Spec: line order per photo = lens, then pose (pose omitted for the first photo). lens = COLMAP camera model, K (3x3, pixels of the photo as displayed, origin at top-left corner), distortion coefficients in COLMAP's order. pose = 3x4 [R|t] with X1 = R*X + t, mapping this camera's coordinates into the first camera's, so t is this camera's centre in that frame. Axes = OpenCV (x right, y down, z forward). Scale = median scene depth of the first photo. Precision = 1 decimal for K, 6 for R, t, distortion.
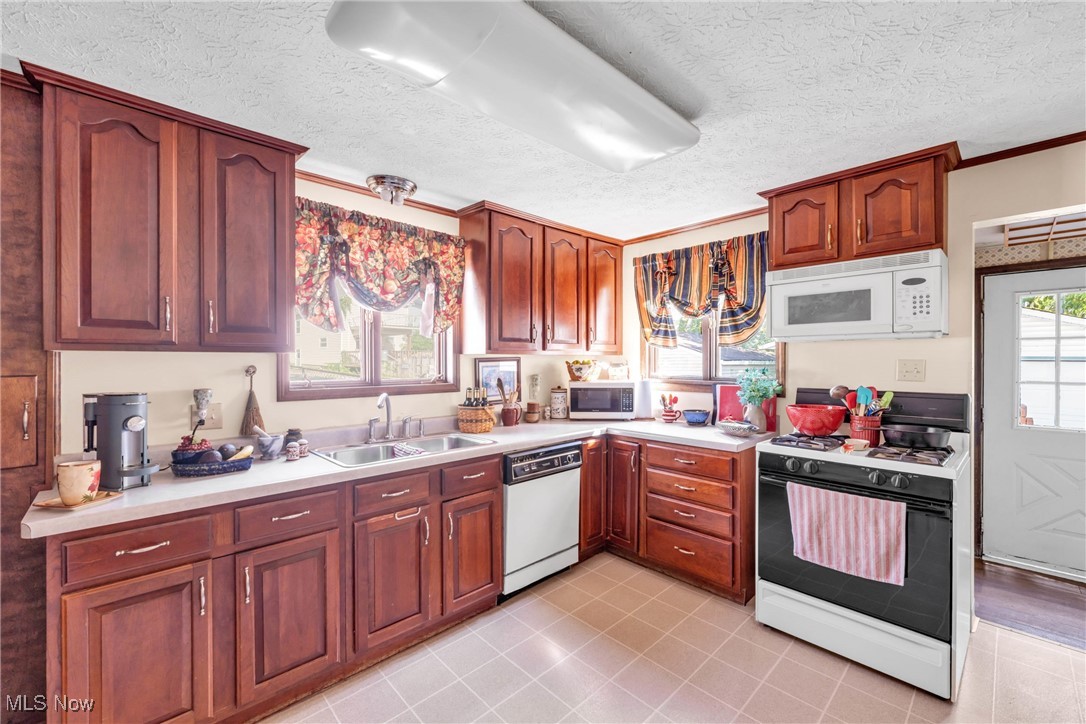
lens RADIAL K [[444.7, 0, 542.4], [0, 444.7, 360.3], [0, 0, 1]] dist [0.001109, -0.000974]
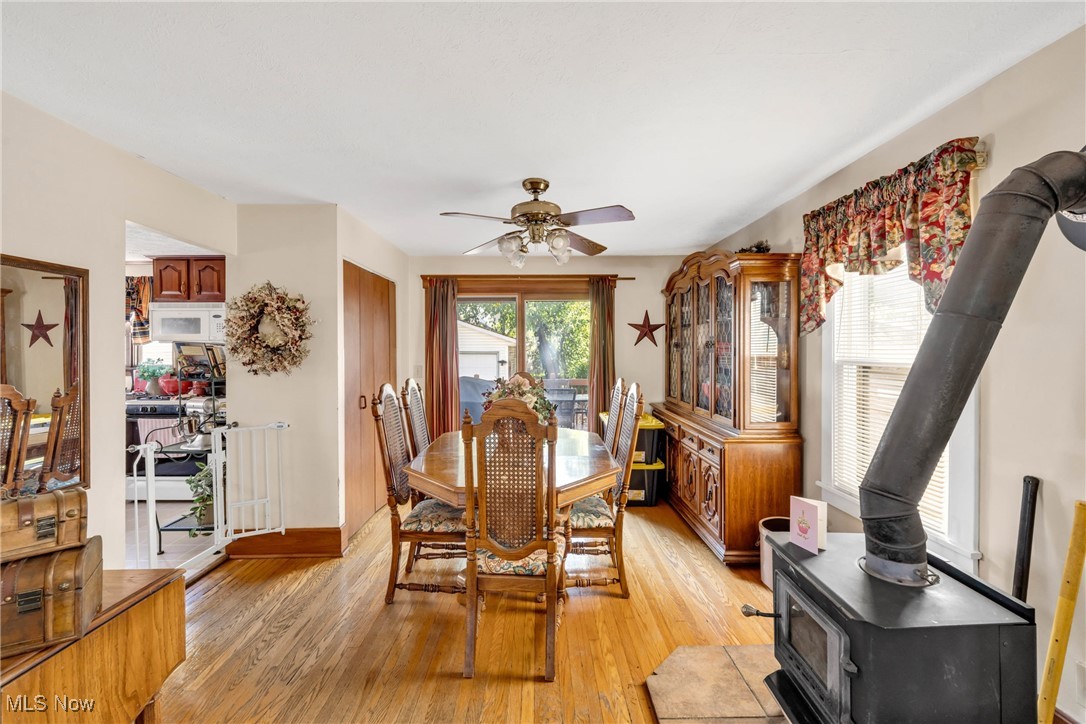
lens RADIAL K [[444.7, 0, 544.3], [0, 444.7, 348.1], [0, 0, 1]] dist [0.001109, -0.000974]
pose [[0.683137, 0.005967, 0.730266, 0.254659], [0.002763, 0.999938, -0.010754, 0.000187], [-0.730285, 0.009364, 0.683078, -1.126997]]
